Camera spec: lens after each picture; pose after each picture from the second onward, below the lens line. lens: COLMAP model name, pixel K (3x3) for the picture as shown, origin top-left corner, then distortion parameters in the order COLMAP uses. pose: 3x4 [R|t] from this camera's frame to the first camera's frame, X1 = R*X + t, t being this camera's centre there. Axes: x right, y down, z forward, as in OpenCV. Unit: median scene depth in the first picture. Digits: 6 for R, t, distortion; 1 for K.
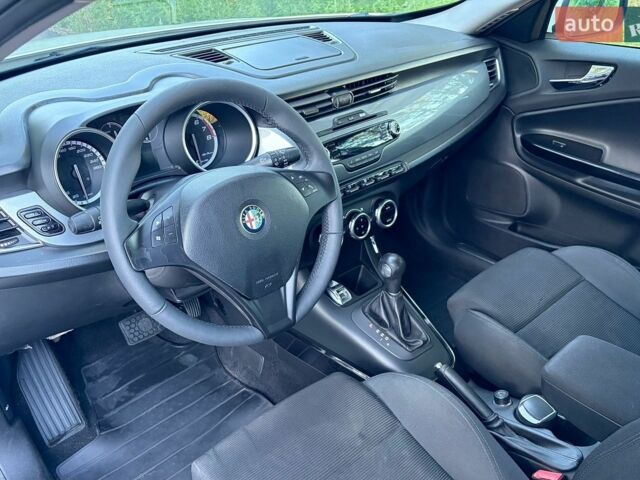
lens RADIAL K [[568.6, 0, 325.0], [0, 568.6, 289.1], [0, 0, 1]] dist [0.008165, 0.000173]
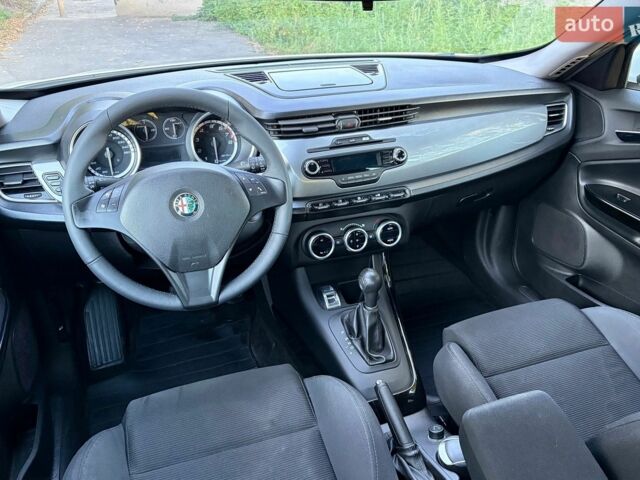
lens RADIAL K [[534.6, 0, 318.5], [0, 534.6, 262.5], [0, 0, 1]] dist [0.041873, -0.056253]
pose [[0.921162, 0.185654, -0.342044, 0.360865], [-0.212859, 0.976117, -0.043439, -0.010388], [0.325810, 0.112821, 0.938680, 0.032023]]
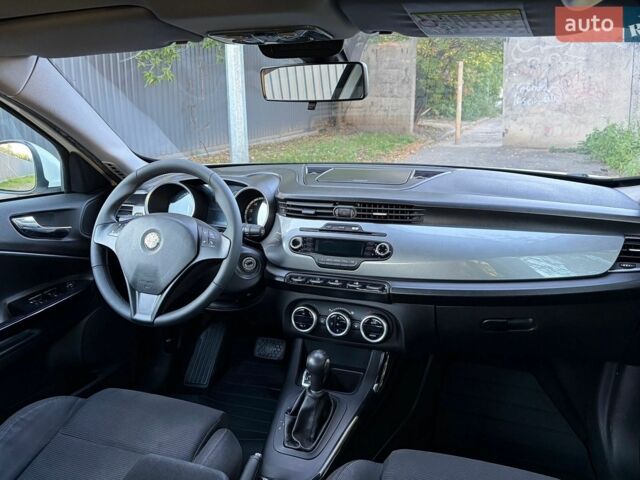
lens RADIAL K [[534.6, 0, 323.5], [0, 534.6, 238.1], [0, 0, 1]] dist [0.041873, -0.056253]
pose [[0.458026, 0.212607, -0.863140, 0.922958], [-0.493554, 0.868389, -0.048005, -0.197618], [0.739335, 0.447993, 0.502678, 0.404311]]
